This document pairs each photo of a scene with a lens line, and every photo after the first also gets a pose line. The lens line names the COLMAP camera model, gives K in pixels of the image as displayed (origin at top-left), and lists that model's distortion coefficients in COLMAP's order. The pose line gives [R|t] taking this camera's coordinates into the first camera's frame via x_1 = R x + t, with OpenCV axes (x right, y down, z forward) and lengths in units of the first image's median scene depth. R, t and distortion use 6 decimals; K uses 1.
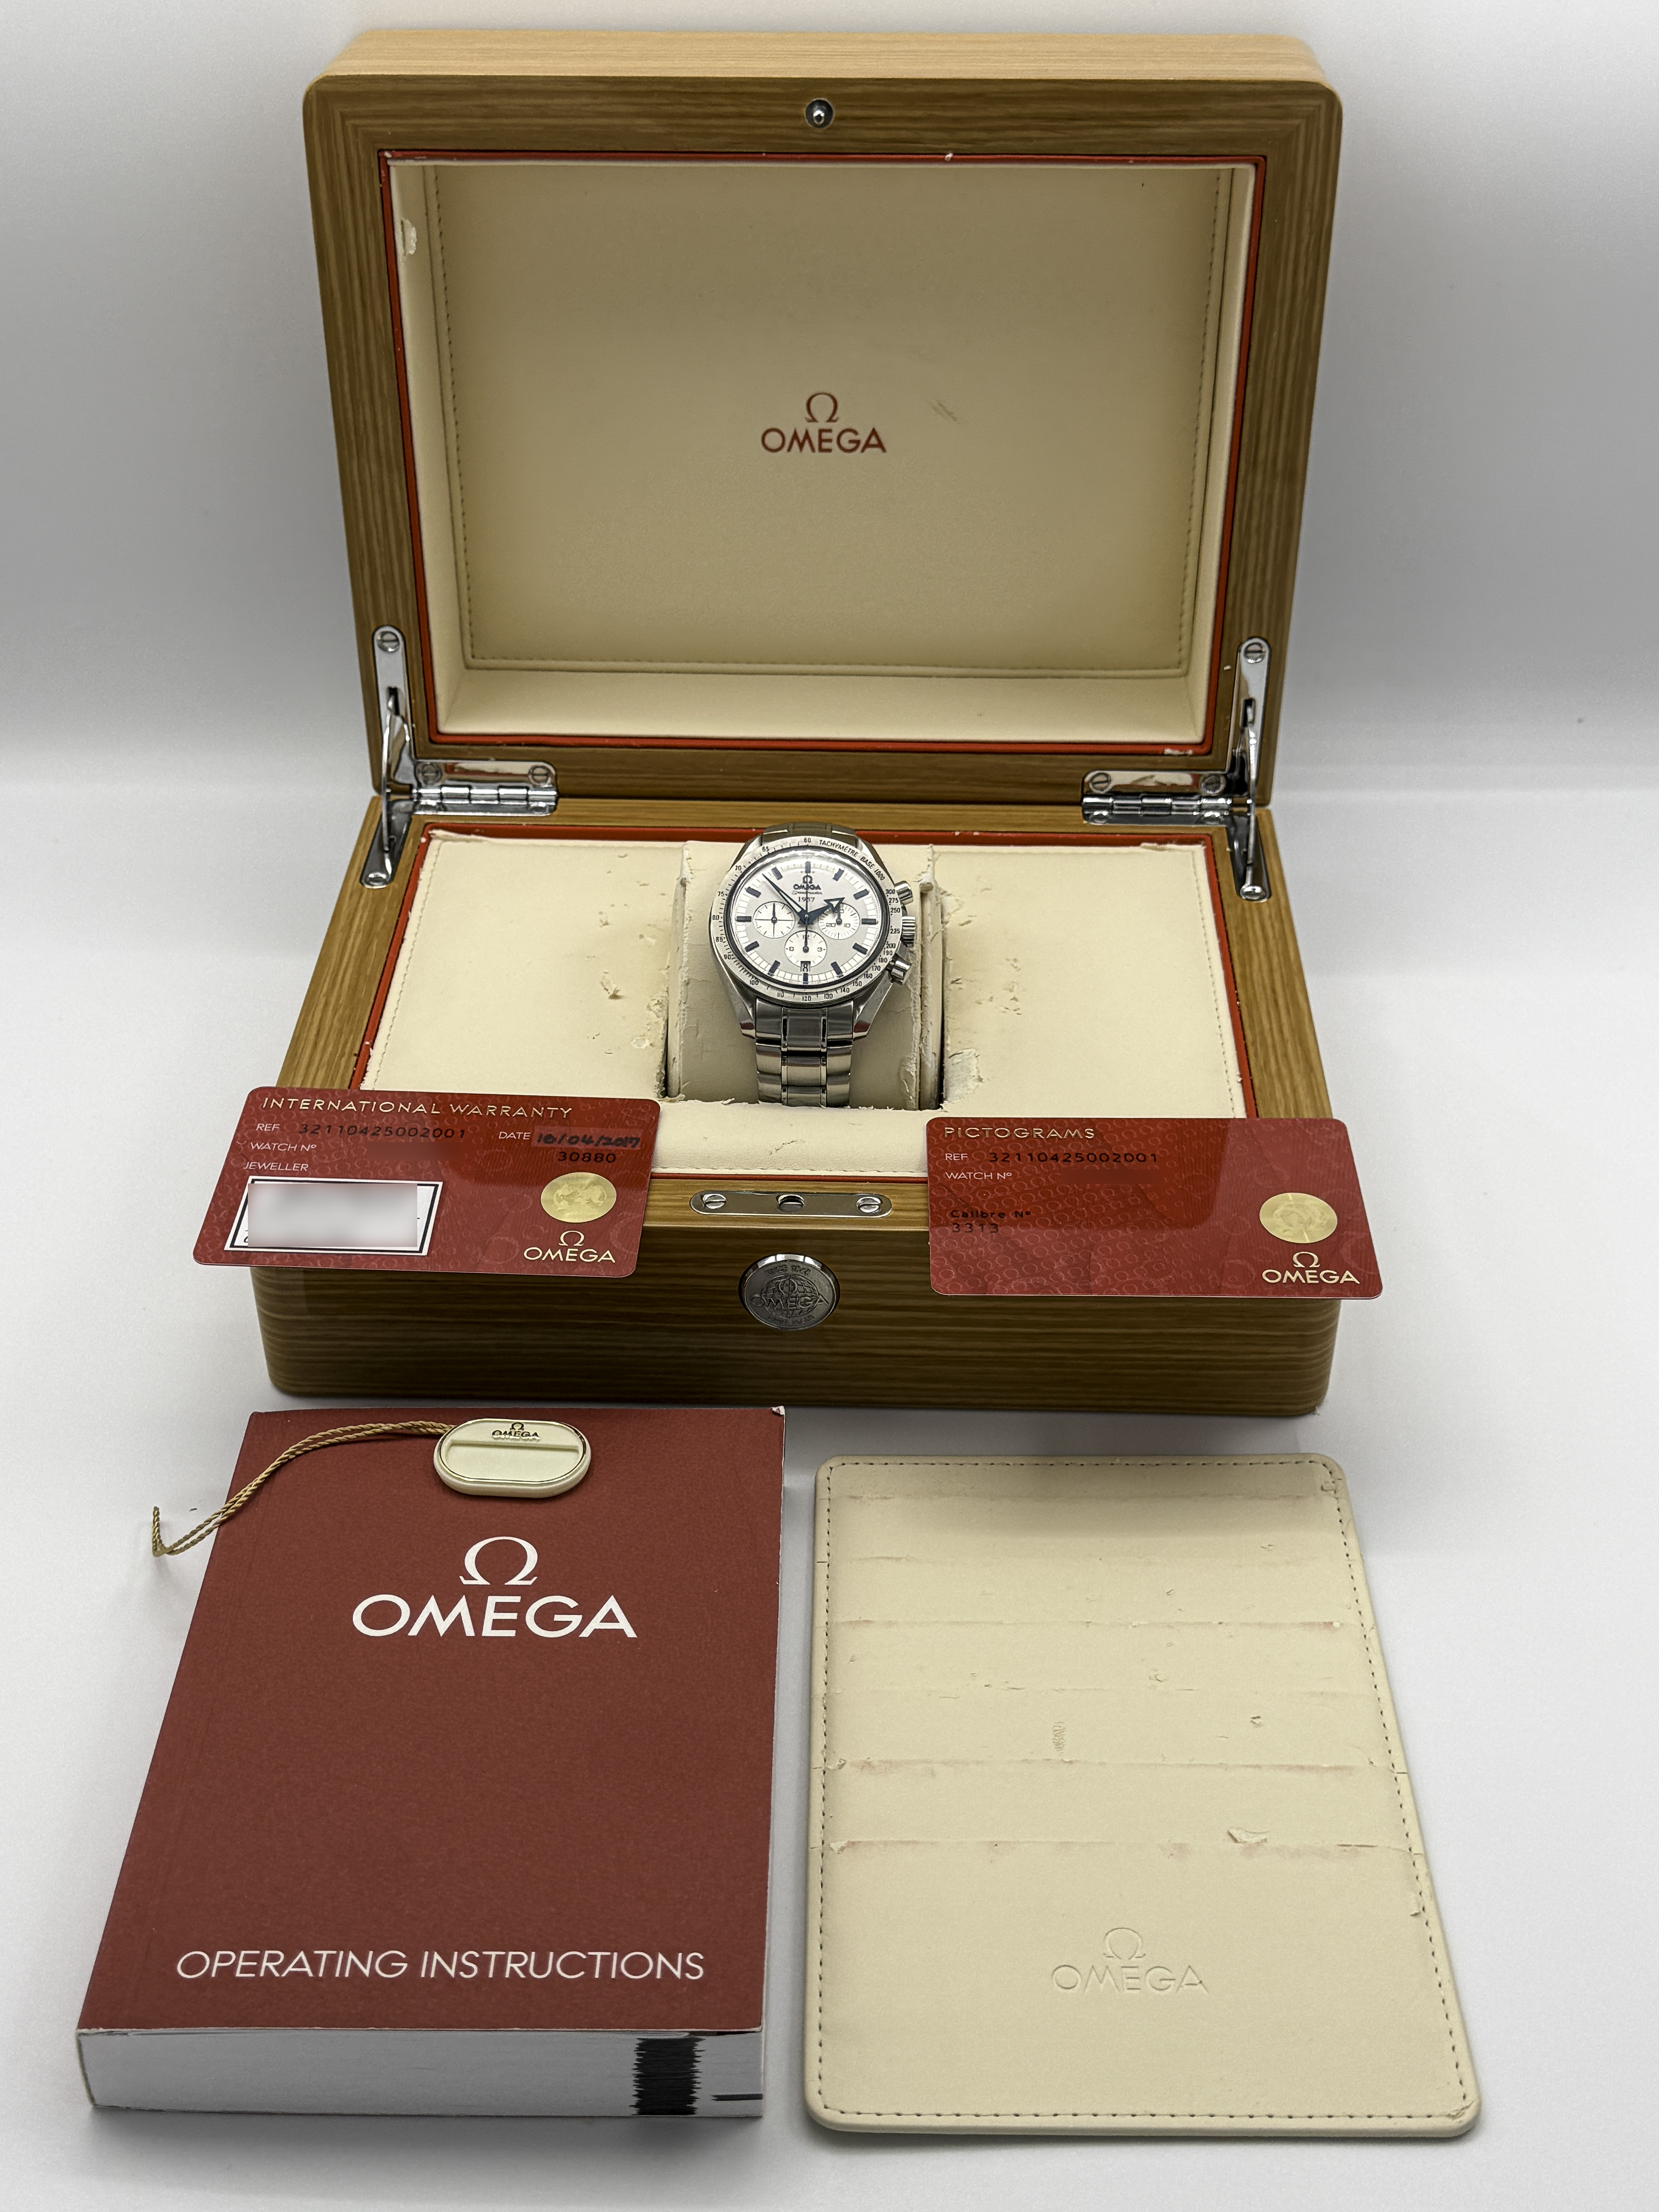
lens RADIAL K [[2590.5, 0, 829.5], [0, 2590.5, 1106.0], [0, 0, 1]] dist [0.007381, -0.182820]
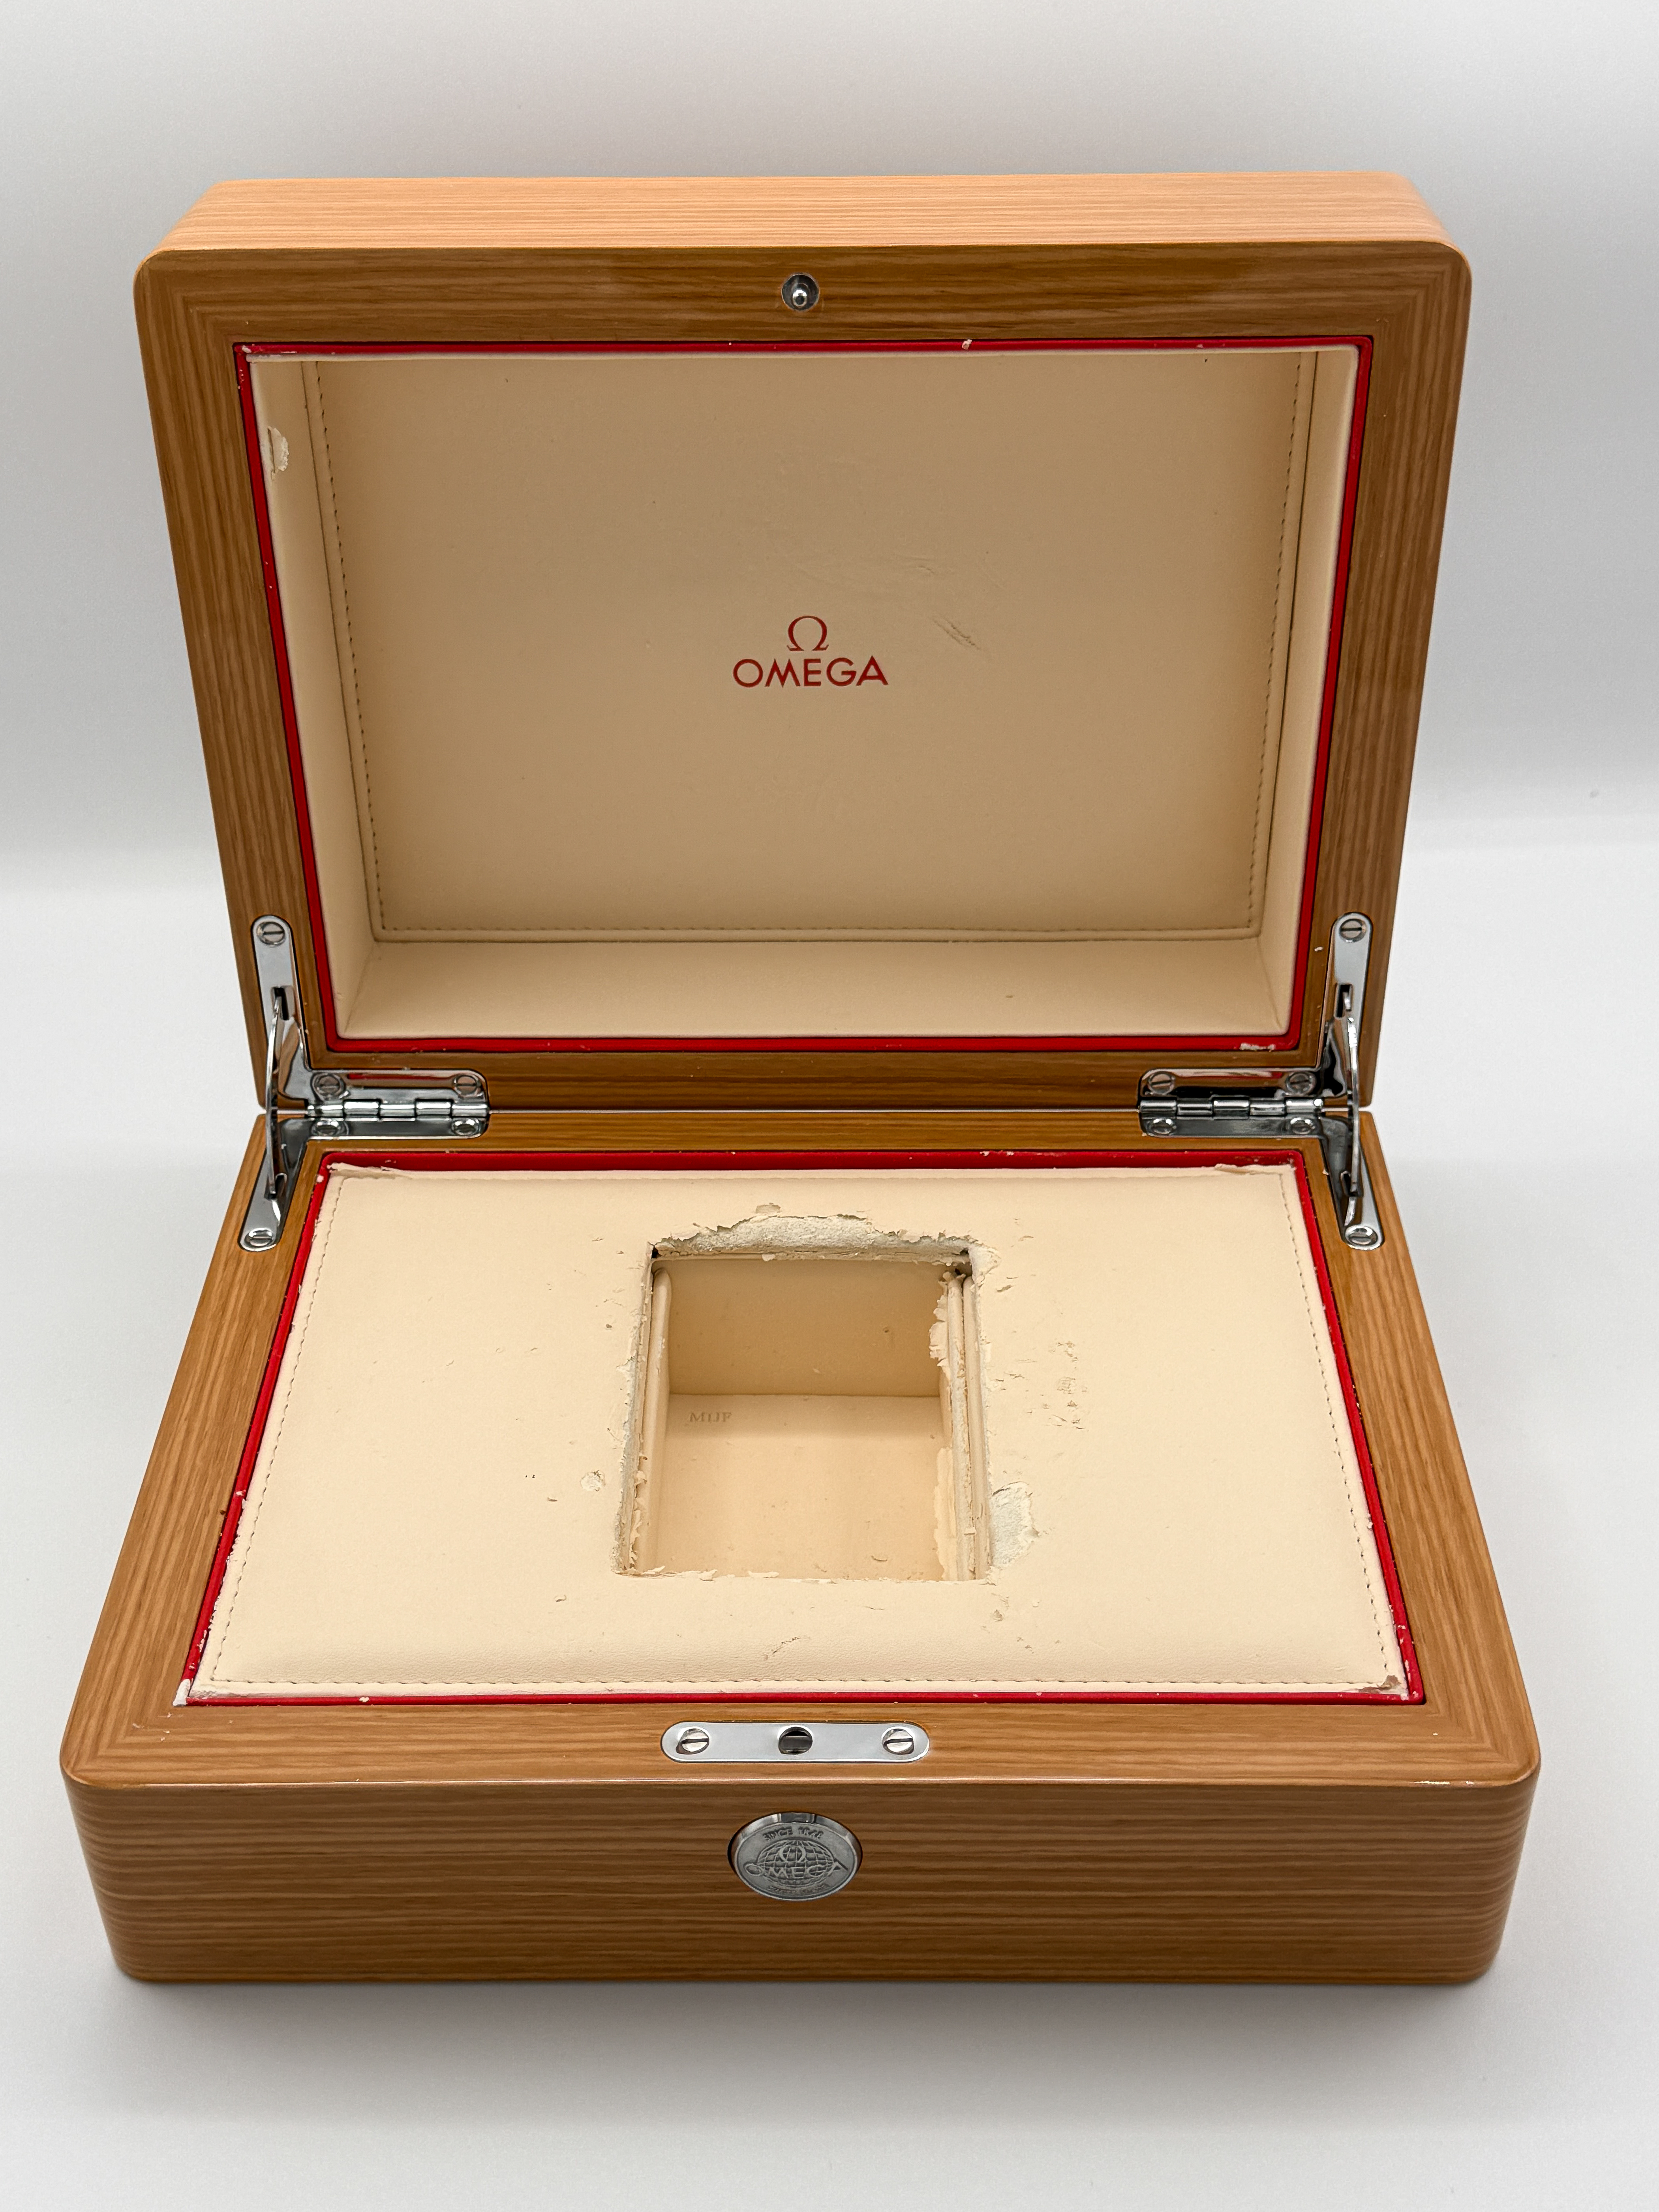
lens RADIAL K [[2713.7, 0, 868.9], [0, 2713.7, 1104.3], [0, 0, 1]] dist [0.001849, -0.028205]
pose [[0.999551, -0.021047, 0.021303, -0.005136], [0.021754, 0.999201, -0.033534, -0.097087], [-0.020580, 0.033982, 0.999211, 0.165033]]
